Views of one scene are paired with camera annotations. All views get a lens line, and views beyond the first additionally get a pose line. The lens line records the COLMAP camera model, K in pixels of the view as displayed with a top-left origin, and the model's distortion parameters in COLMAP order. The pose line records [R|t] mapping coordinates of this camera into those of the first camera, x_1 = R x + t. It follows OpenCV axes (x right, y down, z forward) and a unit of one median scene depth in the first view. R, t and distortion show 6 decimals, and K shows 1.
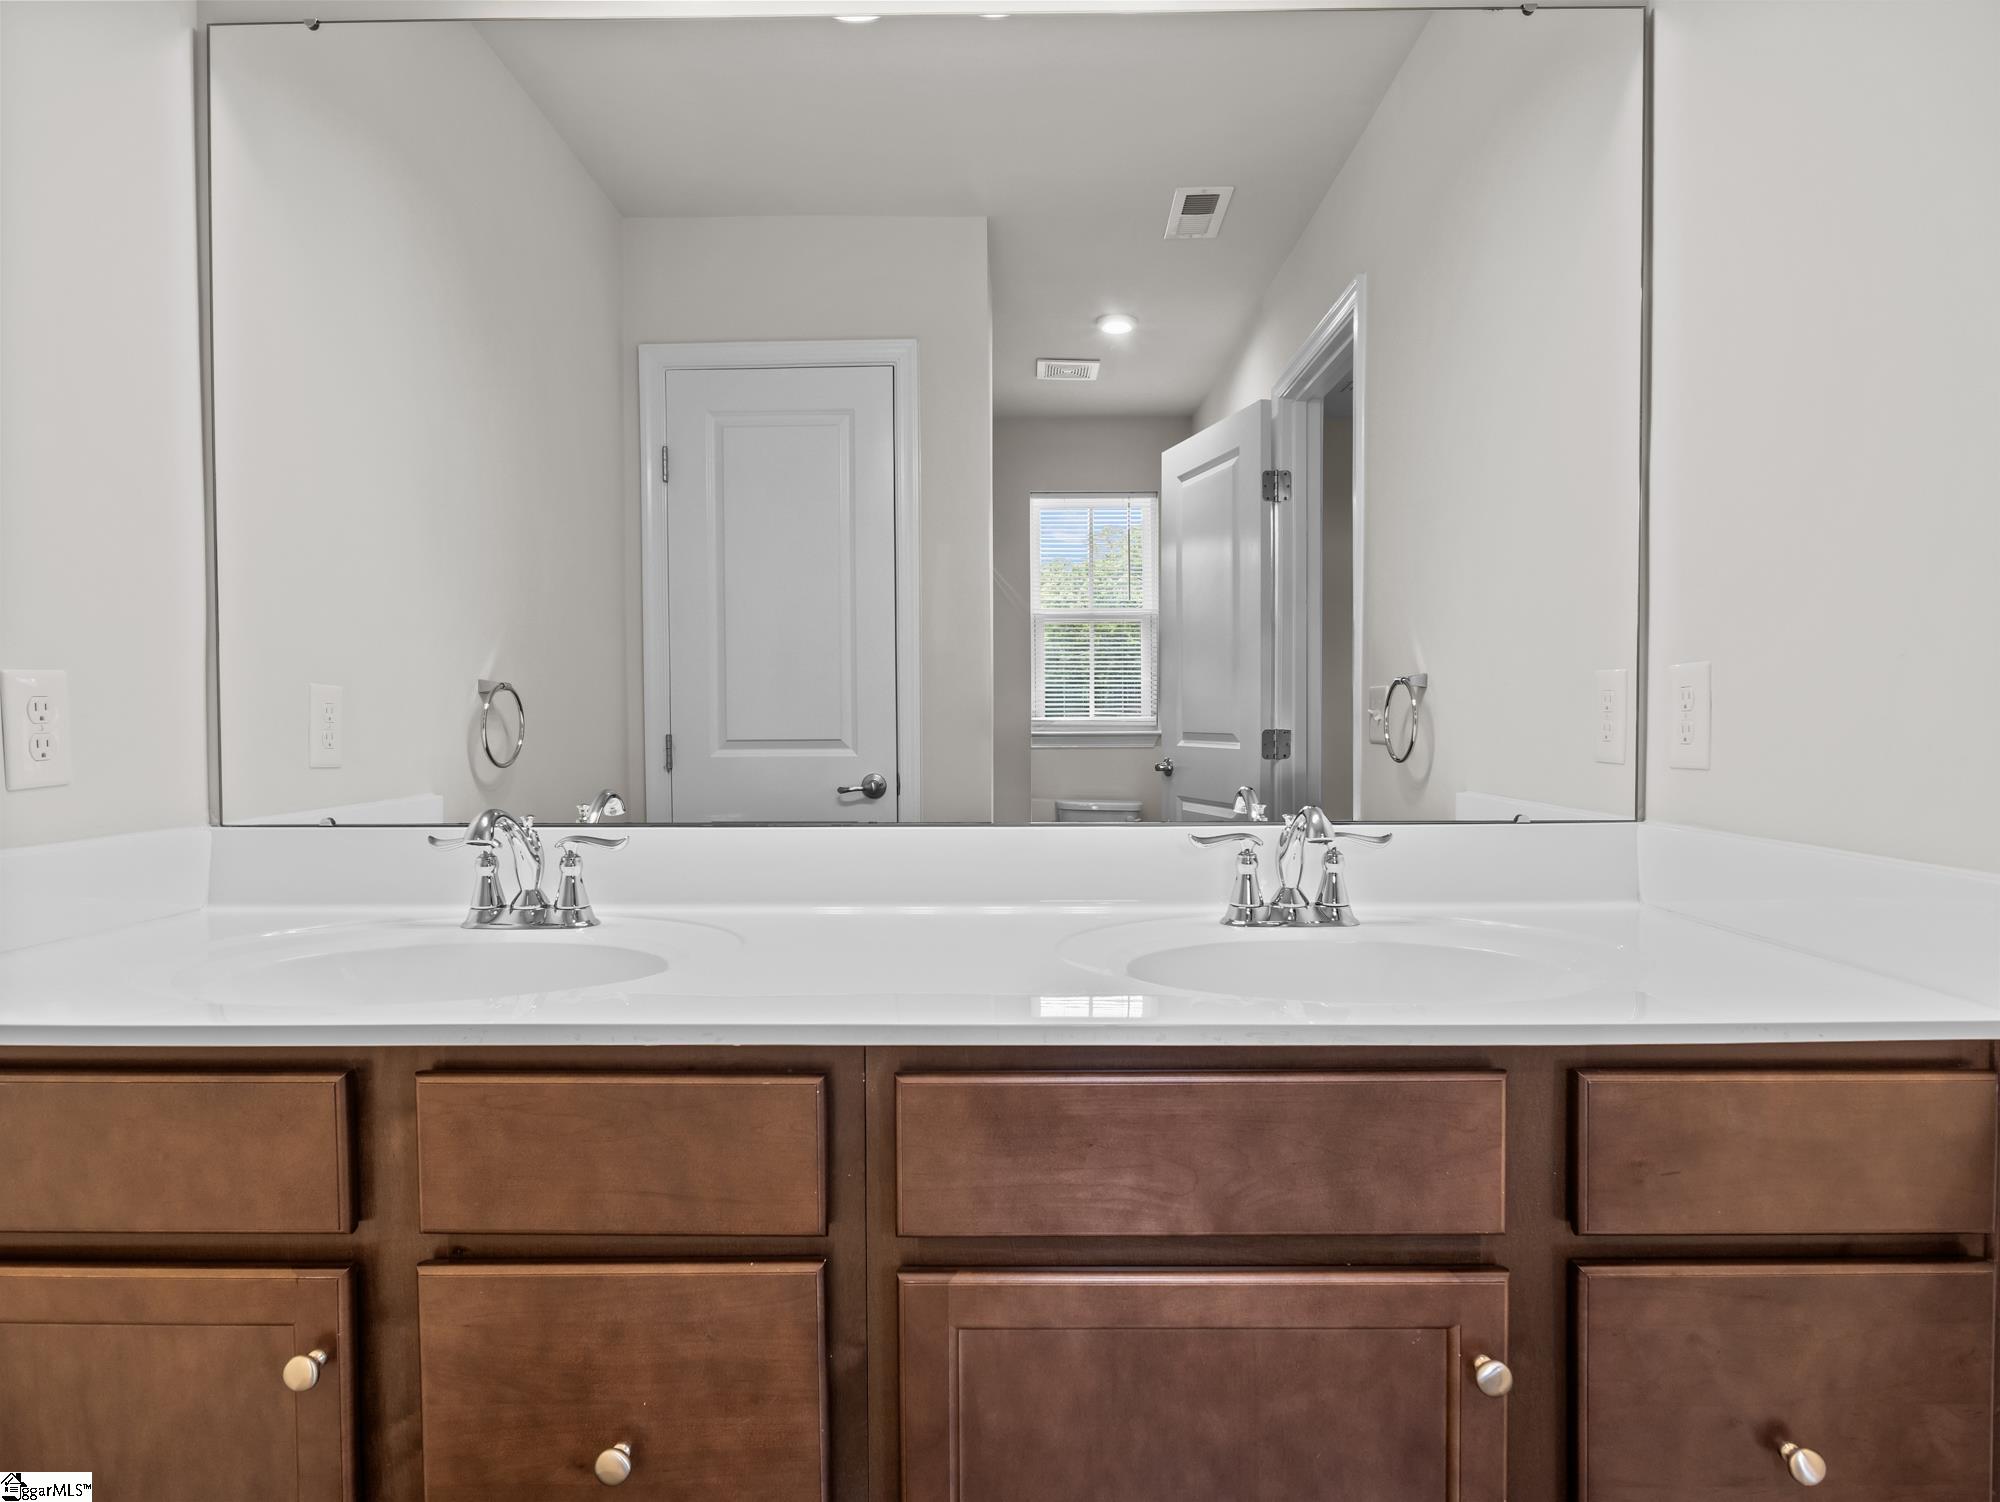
lens RADIAL K [[1131.2, 0, 1005.0], [0, 1131.2, 753.9], [0, 0, 1]] dist [-0.001730, -0.003533]
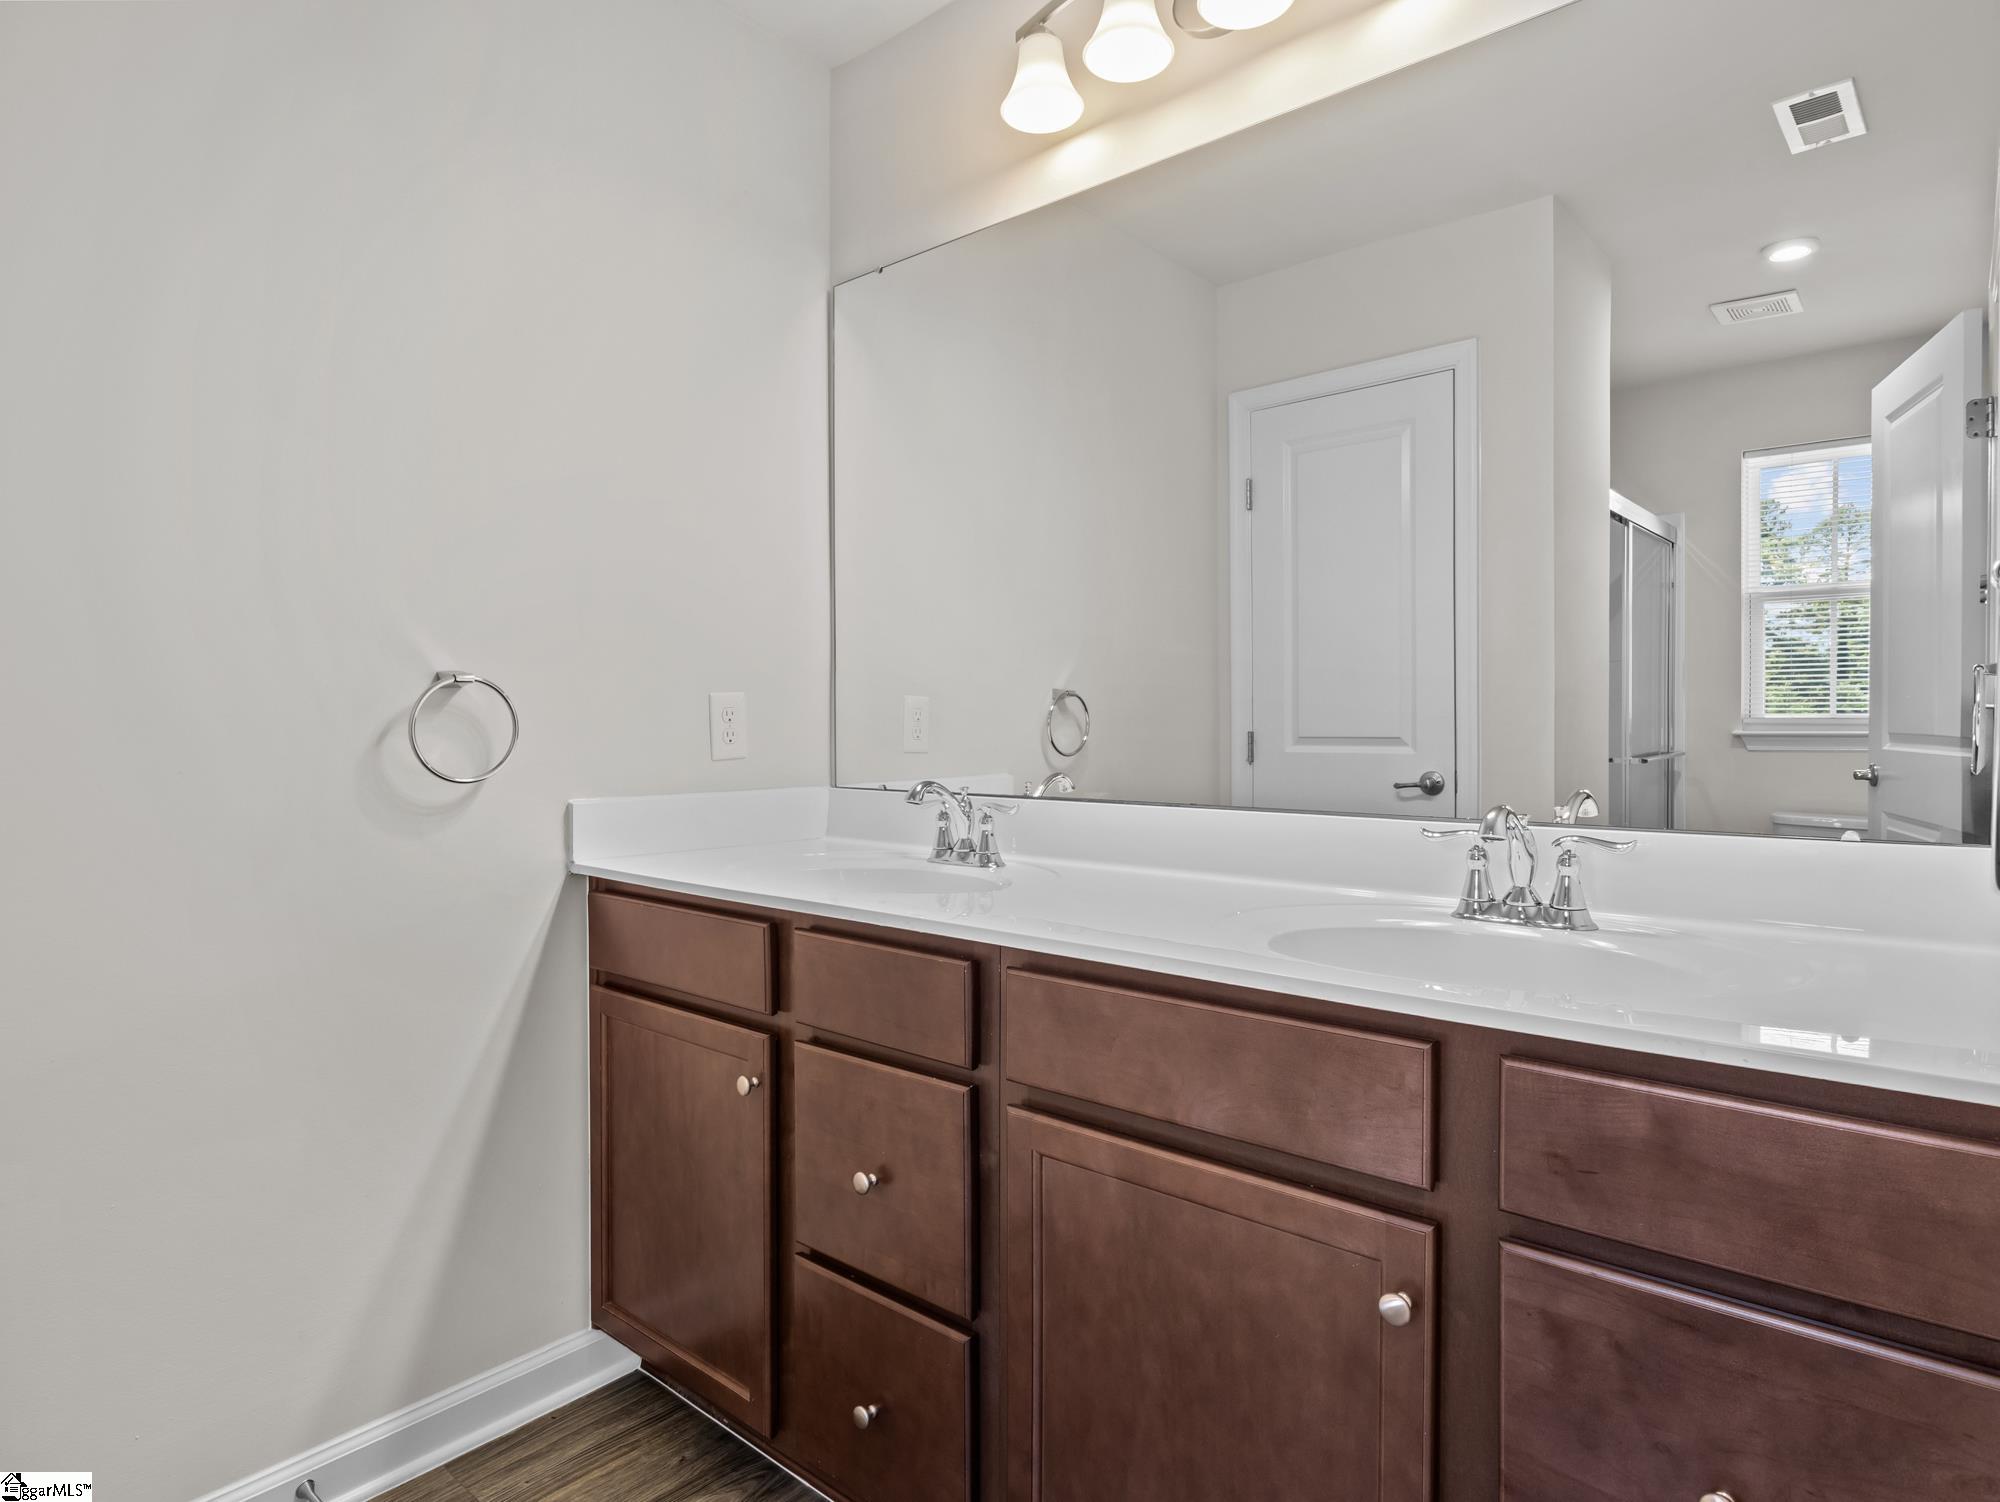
lens RADIAL K [[1131.2, 0, 991.0], [0, 1131.2, 746.7], [0, 0, 1]] dist [-0.001730, -0.003533]
pose [[0.761395, 0.015450, -0.648105, 0.515258], [-0.017254, 0.999845, 0.003565, -0.002537], [0.648059, 0.008468, 0.761543, -0.075041]]
